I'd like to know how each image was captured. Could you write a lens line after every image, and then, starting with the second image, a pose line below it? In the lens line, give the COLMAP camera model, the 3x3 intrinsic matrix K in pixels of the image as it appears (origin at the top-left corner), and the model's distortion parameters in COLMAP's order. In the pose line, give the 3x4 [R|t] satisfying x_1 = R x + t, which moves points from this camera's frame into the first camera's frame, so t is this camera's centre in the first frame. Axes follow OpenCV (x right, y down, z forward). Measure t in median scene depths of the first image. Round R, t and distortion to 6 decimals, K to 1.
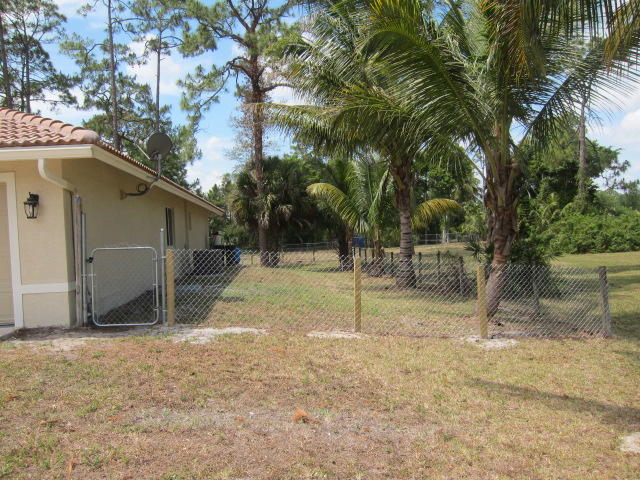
lens RADIAL K [[529.5, 0, 317.7], [0, 529.5, 239.0], [0, 0, 1]] dist [-0.043037, -0.007061]
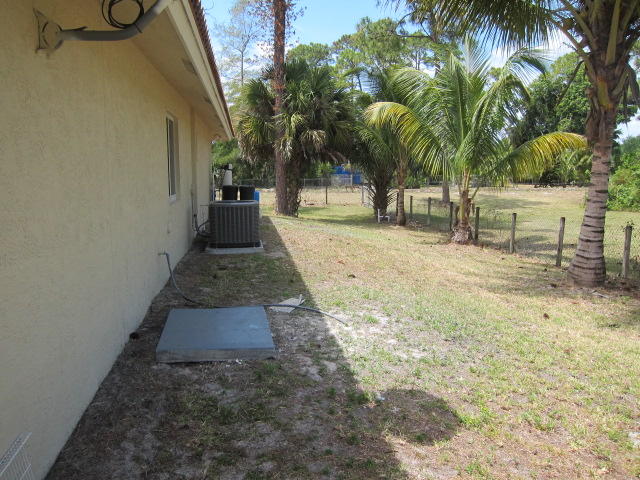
lens RADIAL K [[529.5, 0, 317.7], [0, 529.5, 239.0], [0, 0, 1]] dist [-0.043037, -0.007061]
pose [[0.997327, 0.042138, 0.059688, -0.094617], [-0.049329, 0.990975, 0.124642, -0.008102], [-0.053897, -0.127253, 0.990405, 0.275394]]
